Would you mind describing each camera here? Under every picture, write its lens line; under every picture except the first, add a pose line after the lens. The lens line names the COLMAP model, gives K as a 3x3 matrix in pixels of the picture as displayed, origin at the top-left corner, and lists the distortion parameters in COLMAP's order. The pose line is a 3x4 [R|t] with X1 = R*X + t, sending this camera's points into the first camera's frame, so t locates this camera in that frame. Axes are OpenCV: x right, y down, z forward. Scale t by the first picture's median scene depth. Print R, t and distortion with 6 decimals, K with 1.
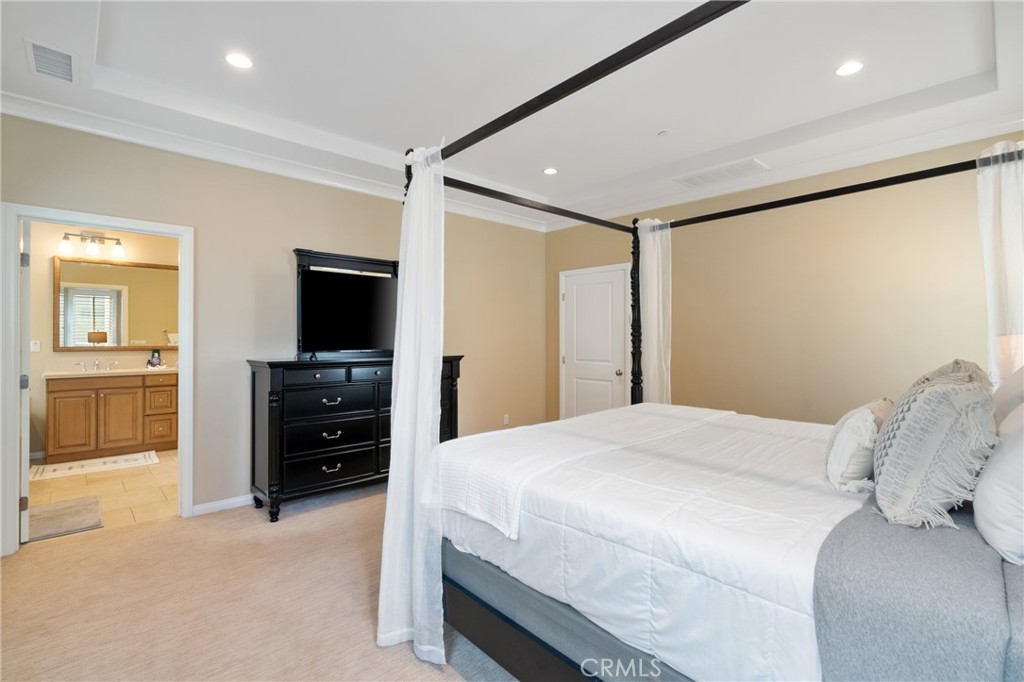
lens RADIAL K [[479.2, 0, 517.1], [0, 479.2, 339.0], [0, 0, 1]] dist [0.001120, 0.000233]
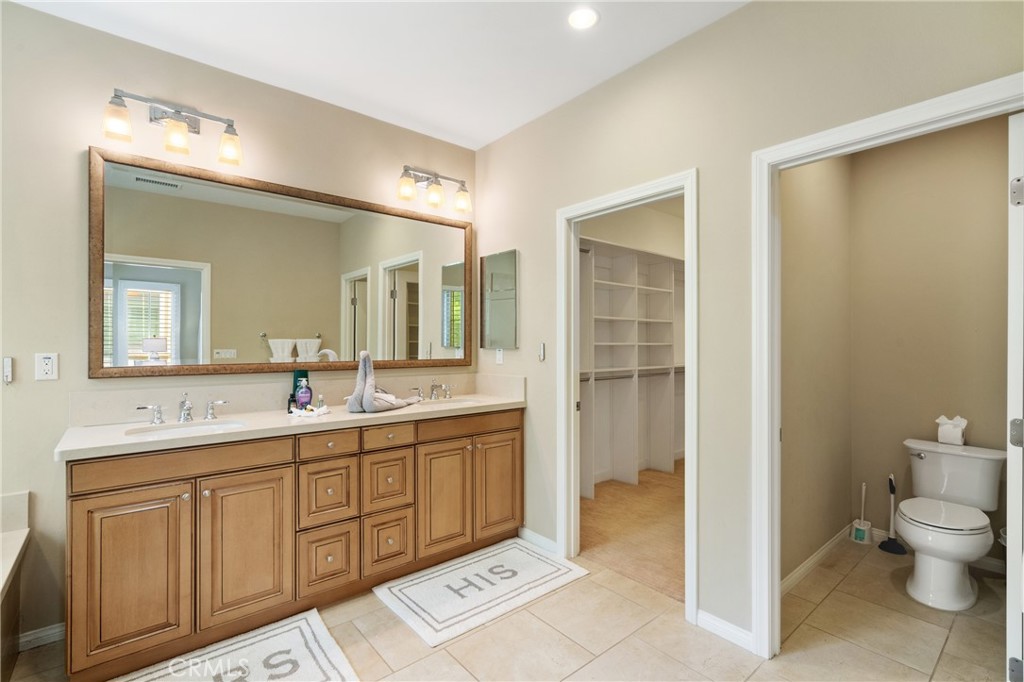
lens RADIAL K [[469.8, 0, 513.7], [0, 469.8, 346.5], [0, 0, 1]] dist [-0.002134, 0.000412]
pose [[0.998754, -0.001930, -0.049868, -0.569697], [0.001983, 0.999998, 0.001020, -0.001549], [0.049866, -0.001117, 0.998755, 0.603029]]
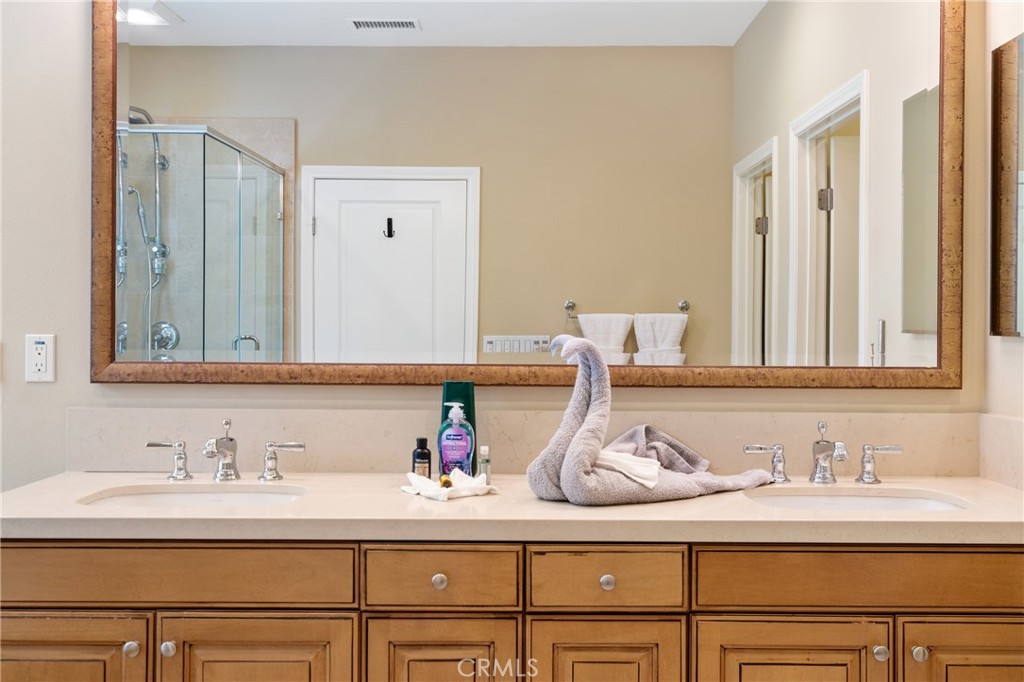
lens RADIAL K [[1000.1, 0, 509.5], [0, 1000.1, 332.7], [0, 0, 1]] dist [0.009368, -0.003337]
pose [[0.729583, 0.005753, -0.683868, -0.501298], [-0.006943, 0.999975, 0.001005, 0.001036], [0.683857, 0.004015, 0.729605, 0.780761]]
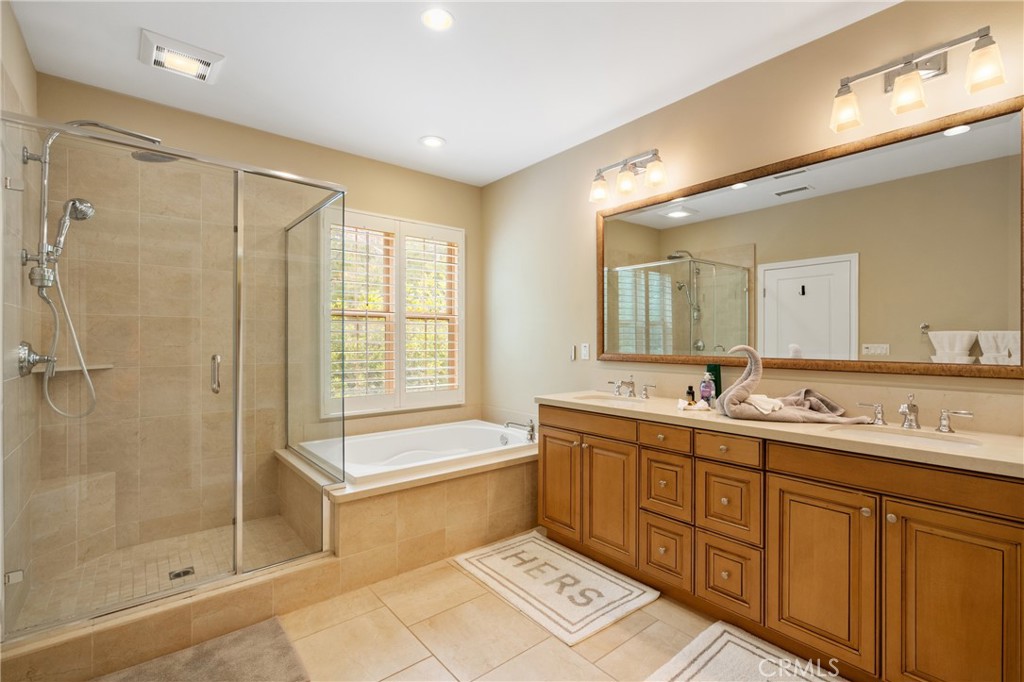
lens RADIAL K [[463.8, 0, 515.1], [0, 463.8, 340.6], [0, 0, 1]] dist [-0.002412, 0.000828]
pose [[-0.061524, -0.000805, -0.998105, -0.326063], [-0.003584, 0.999993, -0.000586, -0.000052], [0.998099, 0.003541, -0.061526, 0.910487]]
